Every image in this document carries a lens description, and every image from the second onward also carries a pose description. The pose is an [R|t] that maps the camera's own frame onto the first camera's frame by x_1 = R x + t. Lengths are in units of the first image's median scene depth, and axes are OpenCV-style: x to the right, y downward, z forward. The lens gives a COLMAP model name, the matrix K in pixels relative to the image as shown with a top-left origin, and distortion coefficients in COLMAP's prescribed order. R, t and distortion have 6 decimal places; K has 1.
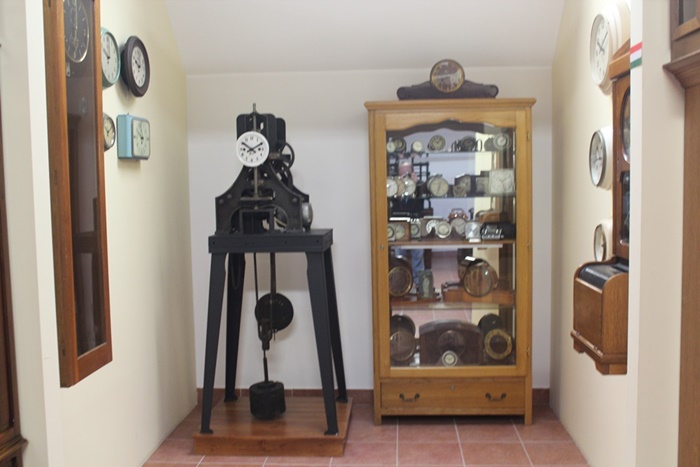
lens RADIAL K [[738.6, 0, 349.9], [0, 738.6, 239.0], [0, 0, 1]] dist [-0.117016, 0.000000]
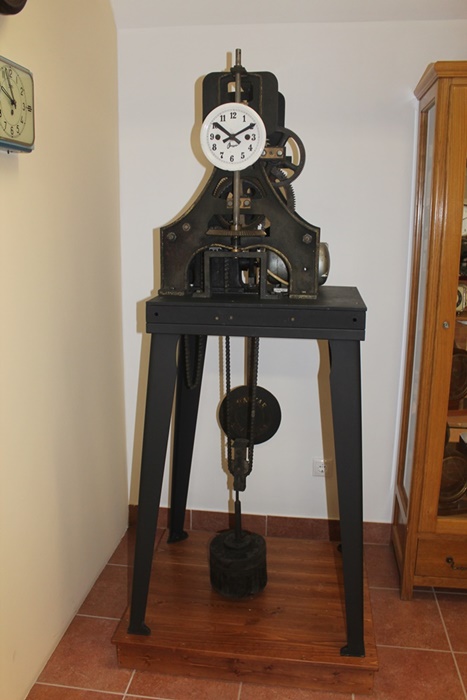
lens RADIAL K [[595.3, 0, 233.5], [0, 595.3, 348.6], [0, 0, 1]] dist [-0.099604, 0.002265]
pose [[0.997796, 0.042432, -0.051014, -0.099473], [-0.034720, 0.989033, 0.143554, -0.031968], [0.056546, -0.141466, 0.988327, 0.539141]]
